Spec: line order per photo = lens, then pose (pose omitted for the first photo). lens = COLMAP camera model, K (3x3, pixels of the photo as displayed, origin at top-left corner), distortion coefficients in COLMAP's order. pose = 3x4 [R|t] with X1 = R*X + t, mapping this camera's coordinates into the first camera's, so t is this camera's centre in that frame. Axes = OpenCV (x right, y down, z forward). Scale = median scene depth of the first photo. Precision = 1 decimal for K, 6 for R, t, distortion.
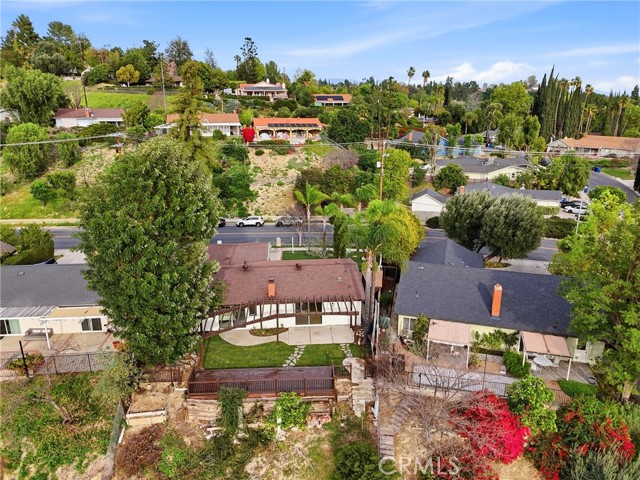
lens RADIAL K [[471.3, 0, 322.6], [0, 471.3, 240.2], [0, 0, 1]] dist [0.064793, -0.055974]
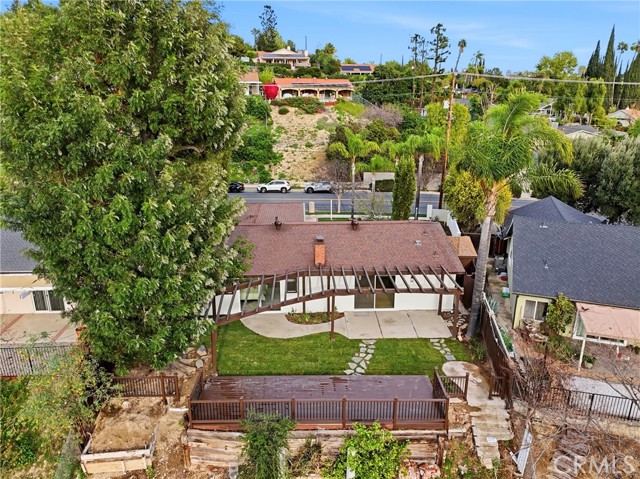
lens RADIAL K [[471.3, 0, 322.6], [0, 471.3, 239.7], [0, 0, 1]] dist [0.064793, -0.055974]
pose [[0.999566, 0.014644, -0.025548, -0.088090], [-0.014282, 0.999796, 0.014311, 0.075012], [0.025753, -0.013939, 0.999571, 0.341561]]
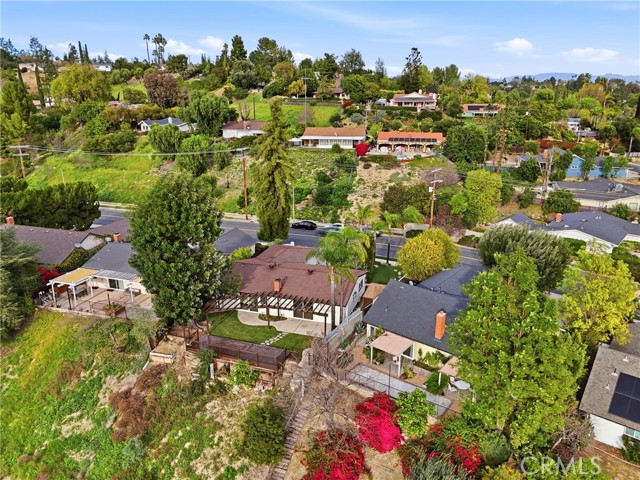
lens RADIAL K [[471.3, 0, 322.6], [0, 471.3, 240.2], [0, 0, 1]] dist [0.064793, -0.055974]
pose [[0.920384, 0.116381, -0.373294, 0.471475], [-0.114460, 0.993050, 0.027393, -0.069742], [0.373888, 0.017515, 0.927309, -0.151495]]
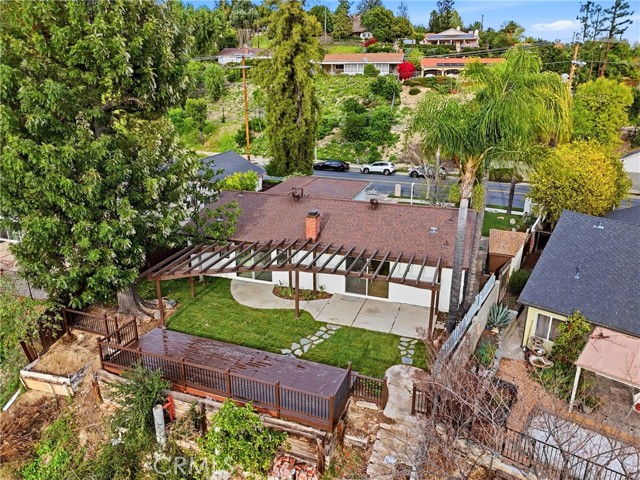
lens RADIAL K [[471.3, 0, 322.6], [0, 471.3, 240.2], [0, 0, 1]] dist [0.064793, -0.055974]
pose [[0.918005, 0.134553, -0.373044, 0.136582], [-0.120000, 0.990831, 0.062080, 0.080019], [0.377976, -0.012225, 0.925735, 0.431391]]
